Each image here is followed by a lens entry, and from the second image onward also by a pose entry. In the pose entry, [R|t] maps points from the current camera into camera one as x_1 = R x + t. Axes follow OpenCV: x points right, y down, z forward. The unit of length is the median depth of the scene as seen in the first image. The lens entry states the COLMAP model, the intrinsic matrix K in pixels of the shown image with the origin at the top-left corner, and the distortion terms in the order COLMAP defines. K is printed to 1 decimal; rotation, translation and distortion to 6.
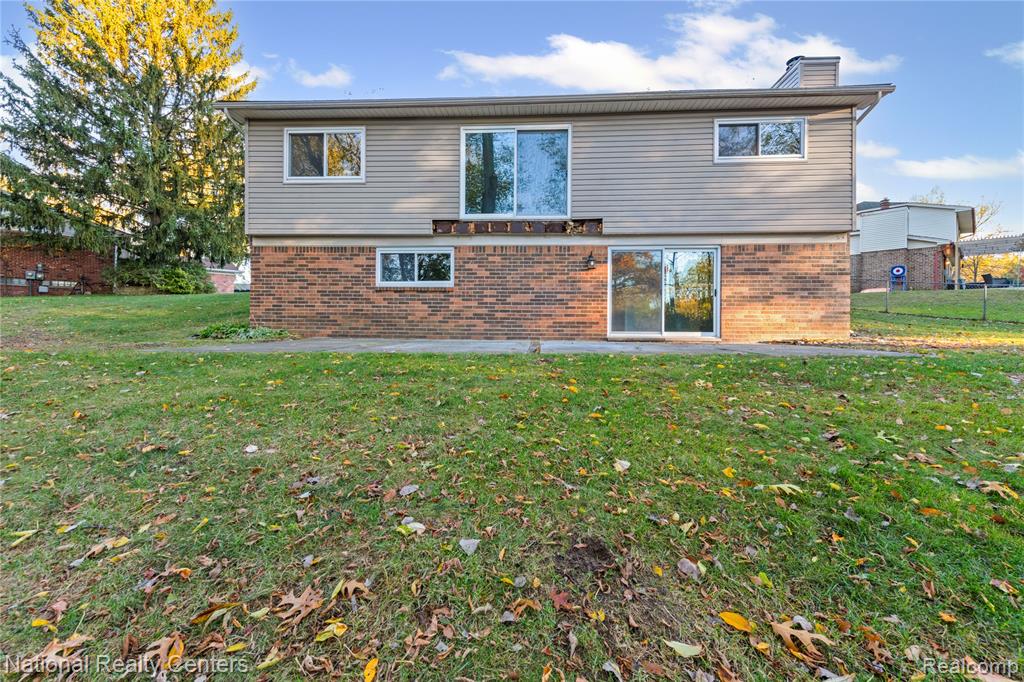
lens RADIAL K [[410.5, 0, 511.9], [0, 410.5, 330.8], [0, 0, 1]] dist [0.020750, -0.000173]
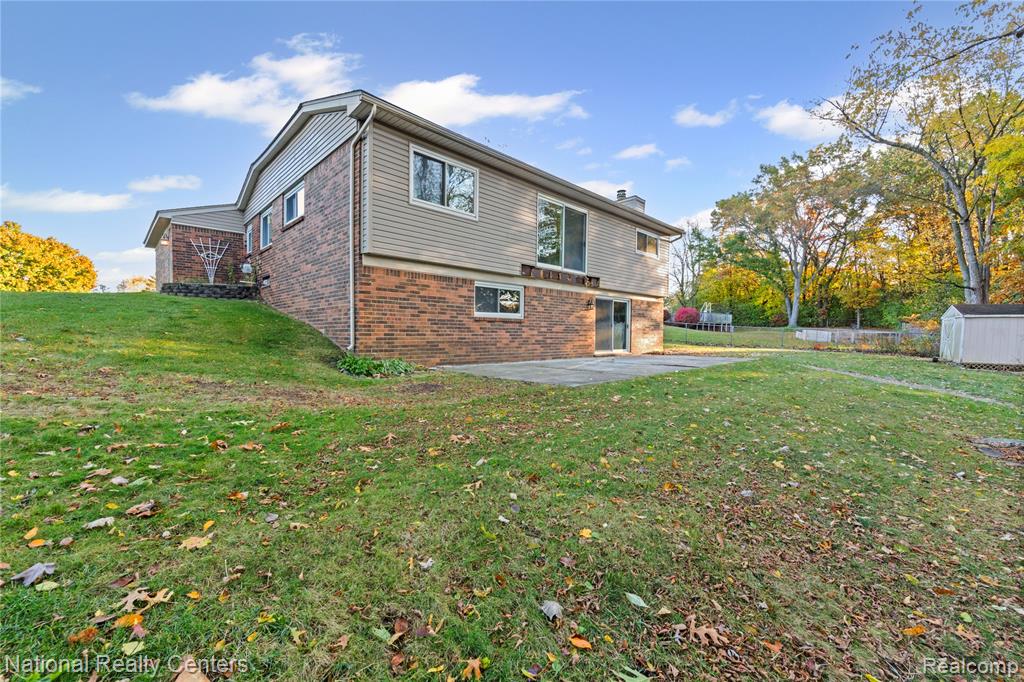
lens RADIAL K [[410.5, 0, 508.3], [0, 410.5, 344.9], [0, 0, 1]] dist [0.020750, -0.000173]
pose [[0.667386, -0.026151, 0.744253, -1.093942], [-0.006082, 0.999159, 0.040562, -0.077925], [-0.744687, -0.031597, 0.666665, 0.208986]]
